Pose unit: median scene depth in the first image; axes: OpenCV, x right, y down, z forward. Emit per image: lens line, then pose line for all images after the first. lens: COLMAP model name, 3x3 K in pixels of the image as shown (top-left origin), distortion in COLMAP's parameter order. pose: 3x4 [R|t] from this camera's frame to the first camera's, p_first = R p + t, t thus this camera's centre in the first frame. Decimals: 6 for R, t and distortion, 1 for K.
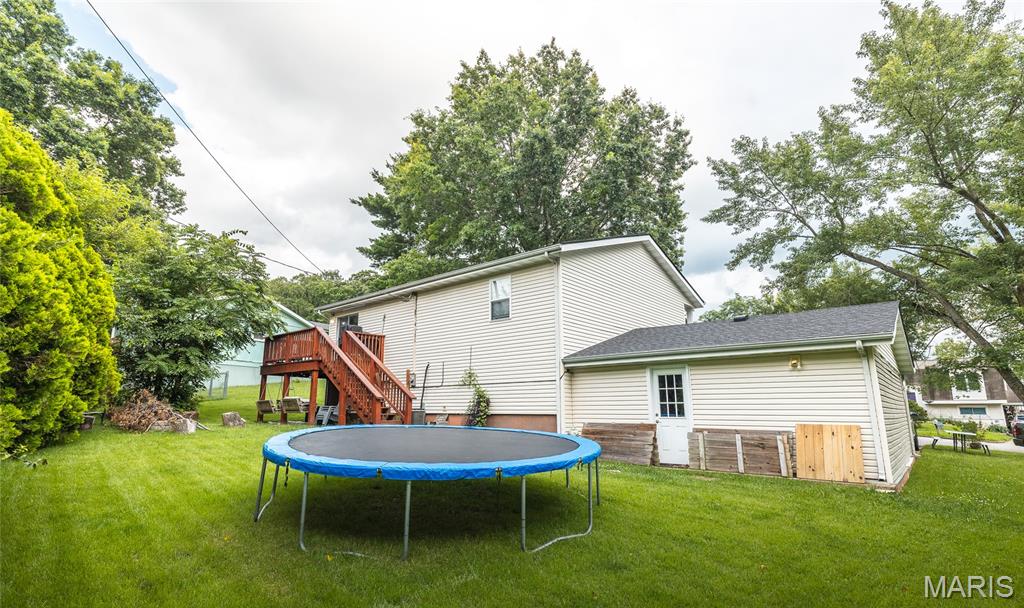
lens RADIAL K [[492.0, 0, 512.0], [0, 492.0, 304.0], [0, 0, 1]] dist [-0.002633, -0.000309]
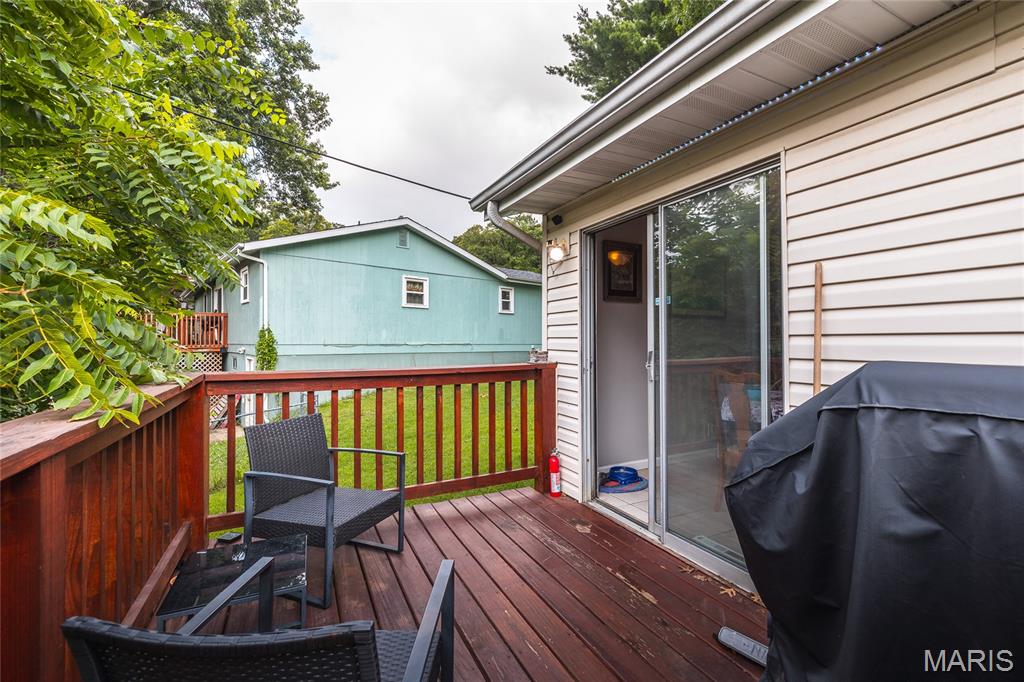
lens RADIAL K [[429.8, 0, 512.5], [0, 429.8, 335.1], [0, 0, 1]] dist [0.000467, 0.000430]
pose [[0.925051, 0.002872, -0.379832, -0.525169], [0.071757, 0.980645, 0.182172, 0.055641], [0.373003, -0.195774, 0.906941, 1.386116]]
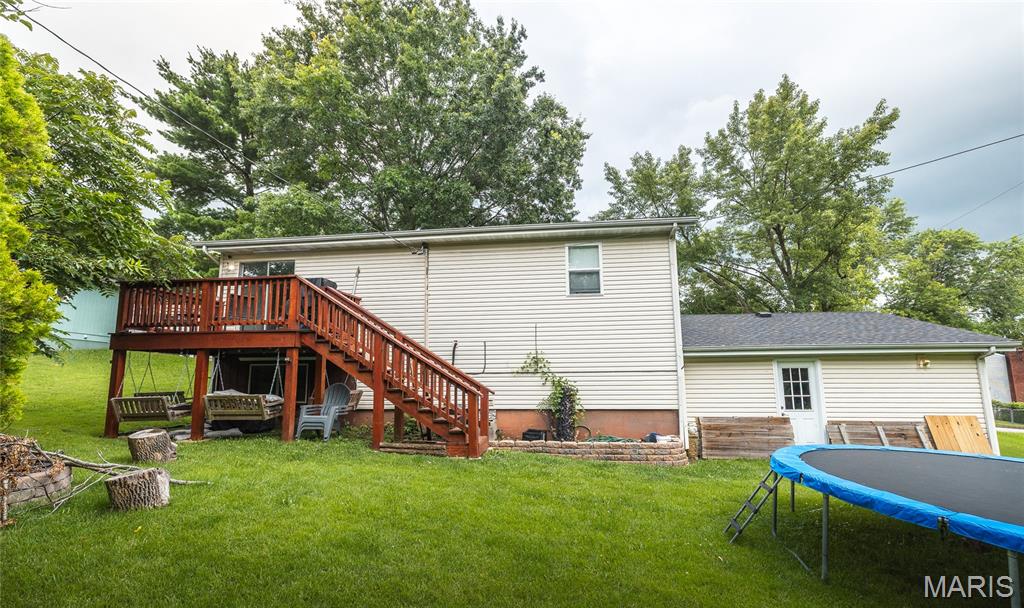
lens RADIAL K [[447.4, 0, 512.0], [0, 447.4, 304.0], [0, 0, 1]] dist [0.000683, 0.000188]
pose [[0.832127, 0.082603, 0.548399, -0.617243], [-0.108492, 0.993986, 0.014903, 0.057176], [-0.543869, -0.071898, 0.836084, 0.508075]]
